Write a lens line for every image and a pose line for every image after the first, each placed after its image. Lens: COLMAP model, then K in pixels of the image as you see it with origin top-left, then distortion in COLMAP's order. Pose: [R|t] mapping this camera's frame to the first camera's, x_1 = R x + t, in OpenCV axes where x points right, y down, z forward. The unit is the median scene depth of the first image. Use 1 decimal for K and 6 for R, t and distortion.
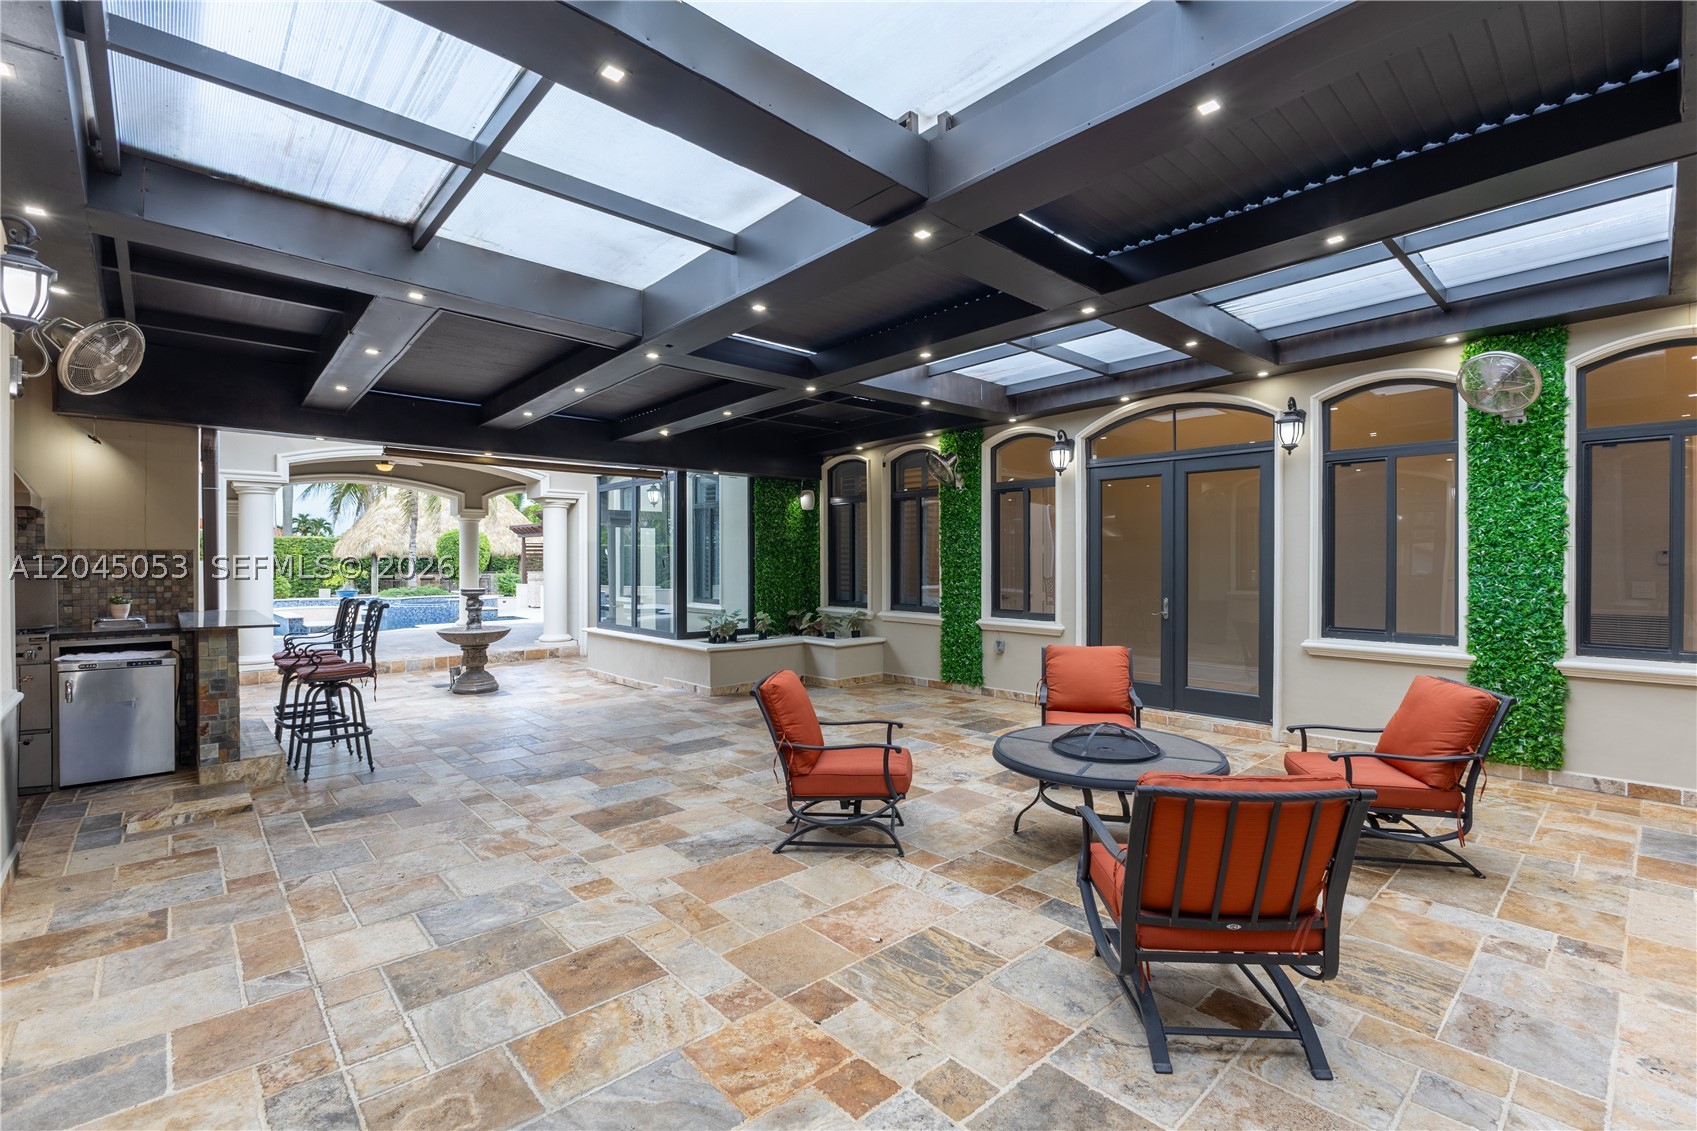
lens RADIAL K [[749.6, 0, 842.6], [0, 749.6, 562.3], [0, 0, 1]] dist [-0.013374, -0.000074]
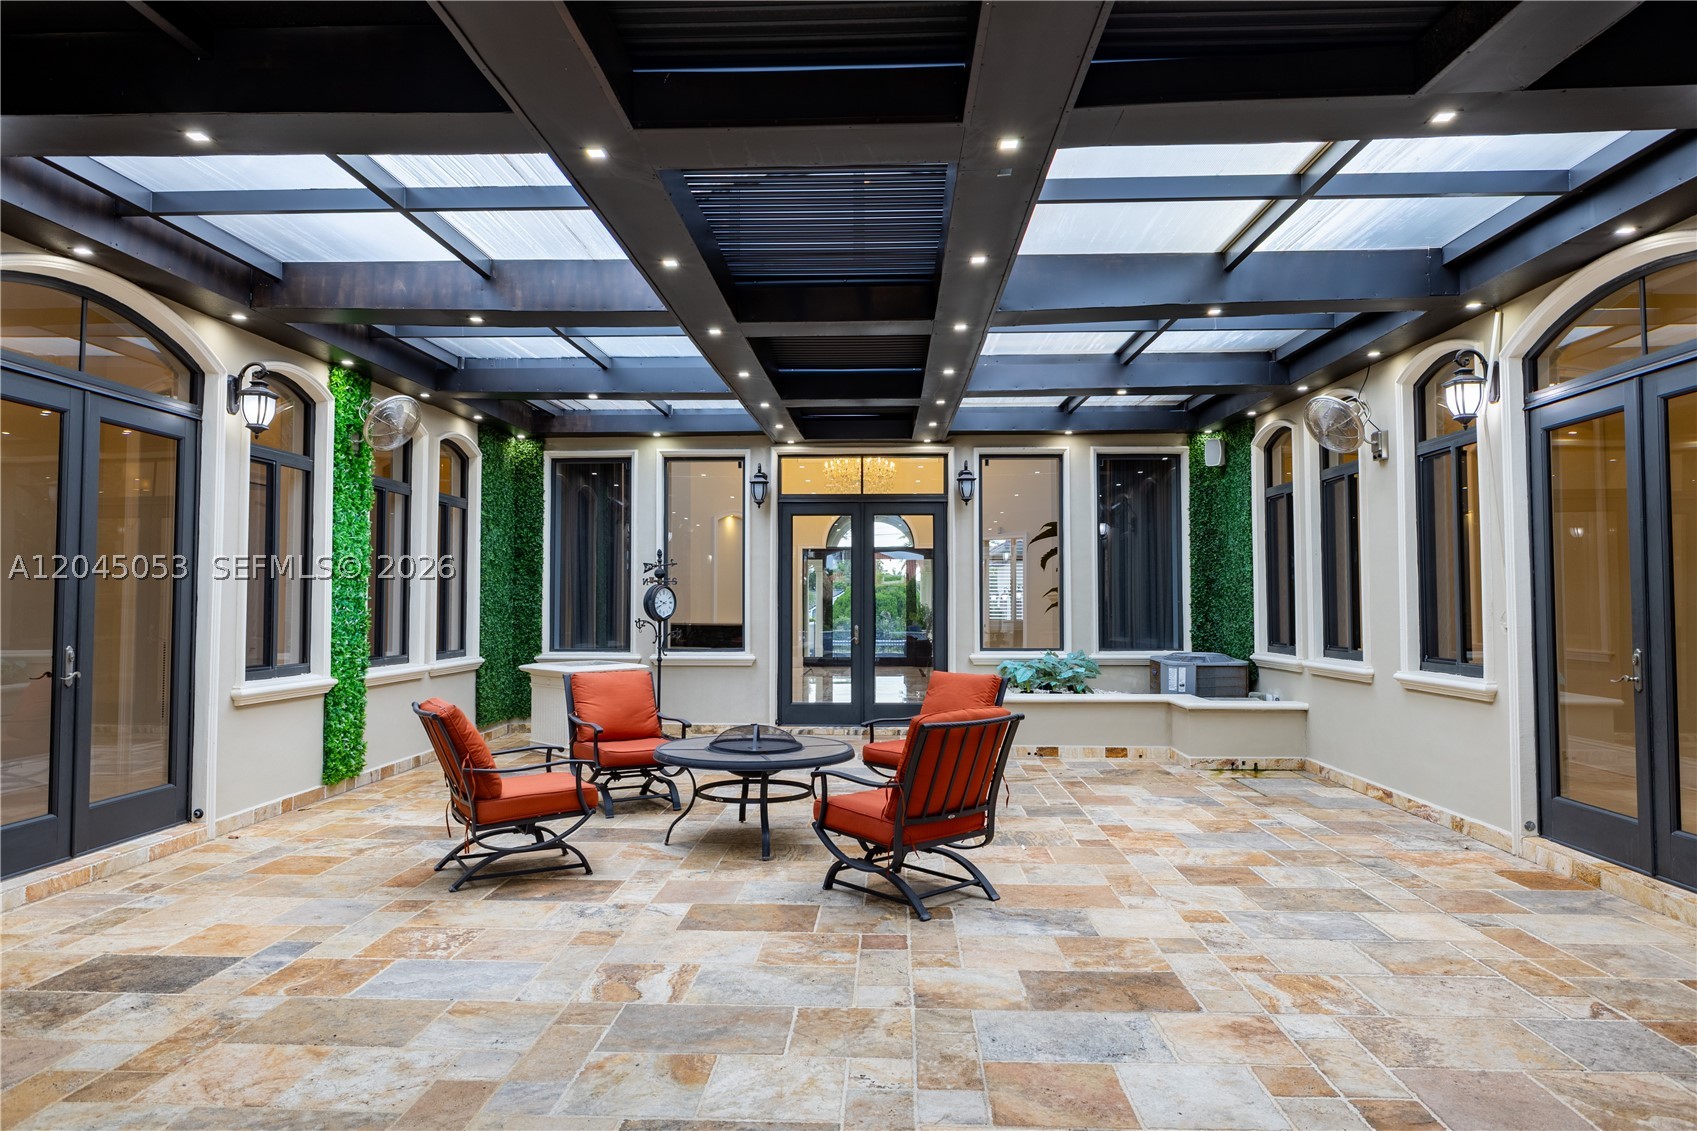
lens RADIAL K [[1049.6, 0, 840.7], [0, 1049.6, 562.6], [0, 0, 1]] dist [-0.004061, -0.004640]
pose [[-0.710119, 0.031702, 0.703368, -0.641298], [0.005150, 0.999193, -0.039836, 0.027523], [-0.704063, -0.024666, -0.709709, 1.530406]]
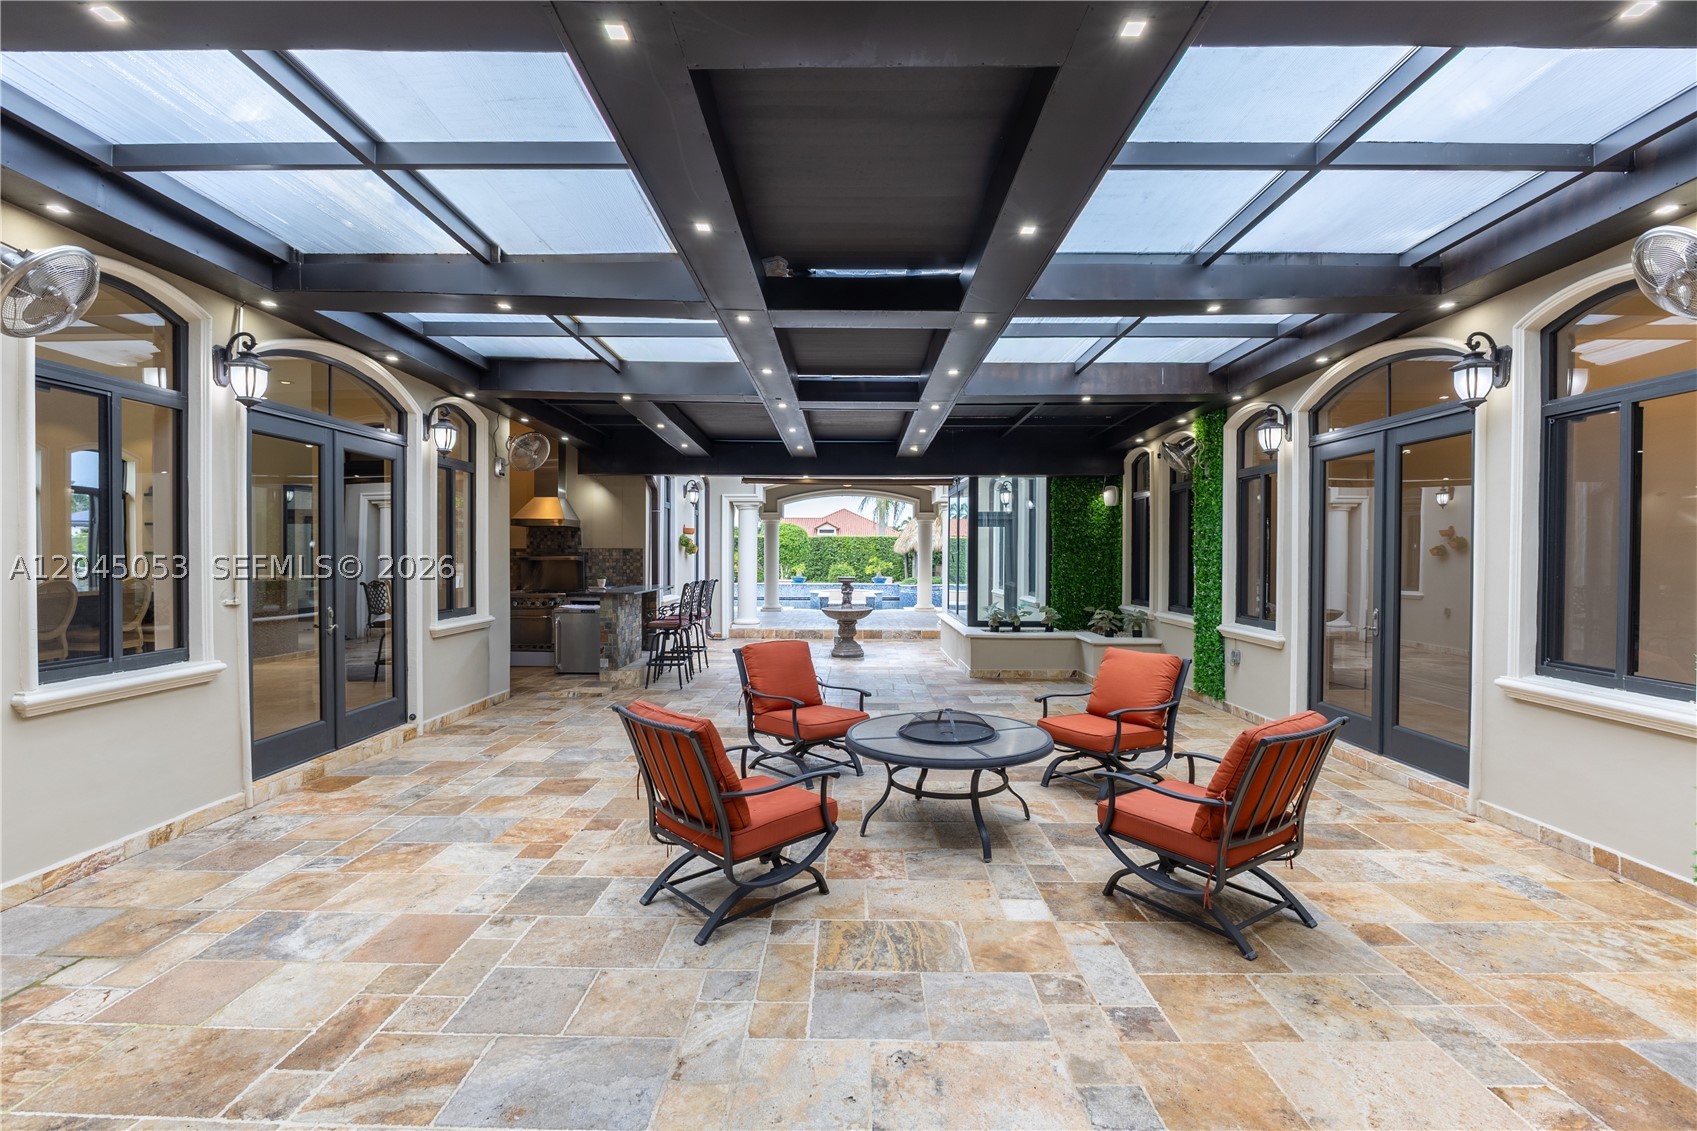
lens RADIAL K [[749.6, 0, 842.6], [0, 749.6, 562.3], [0, 0, 1]] dist [-0.013374, -0.000074]
pose [[0.732039, 0.011258, -0.681170, 0.738546], [-0.006577, 0.999934, 0.009458, -0.005578], [0.681231, -0.002444, 0.732065, 0.076527]]
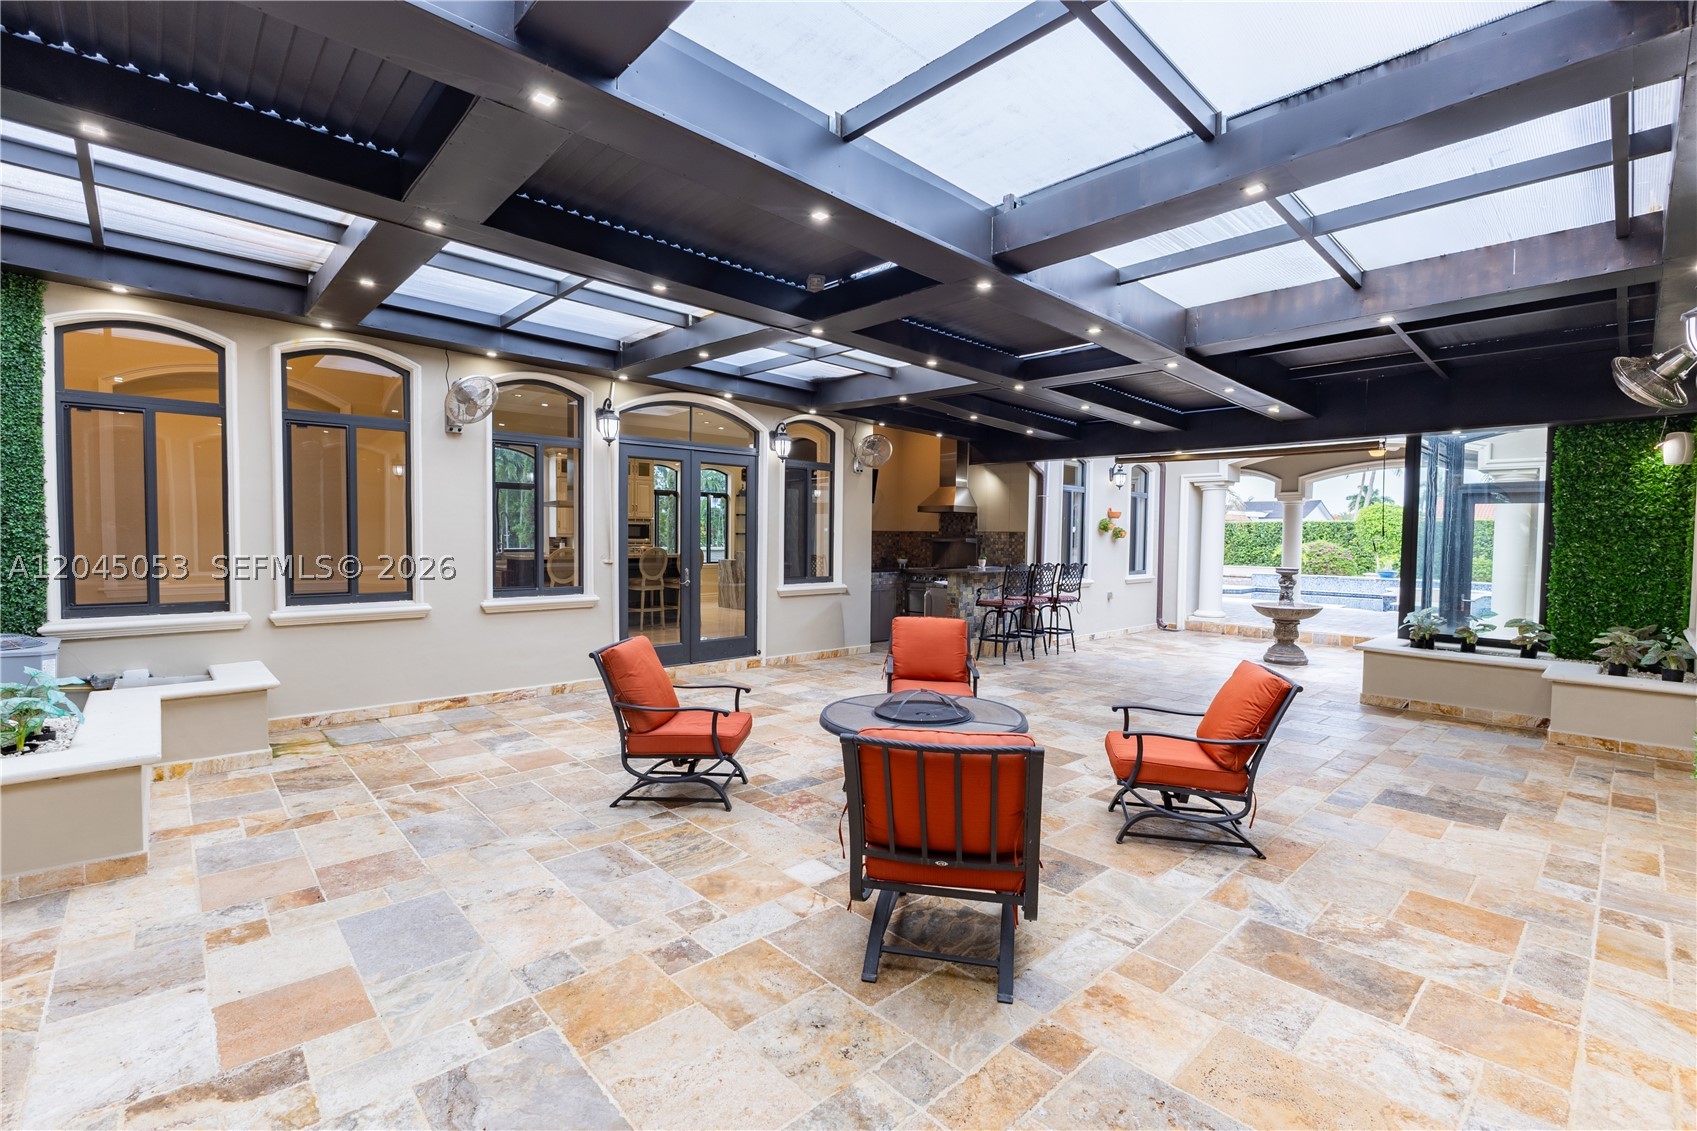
lens RADIAL K [[743.2, 0, 848.5], [0, 743.2, 565.5], [0, 0, 1]] dist [-0.014137, -0.000070]
pose [[0.017254, 0.042868, -0.998932, 1.068592], [-0.015951, 0.998965, 0.042594, -0.006846], [0.999724, 0.015199, 0.017920, 0.656966]]
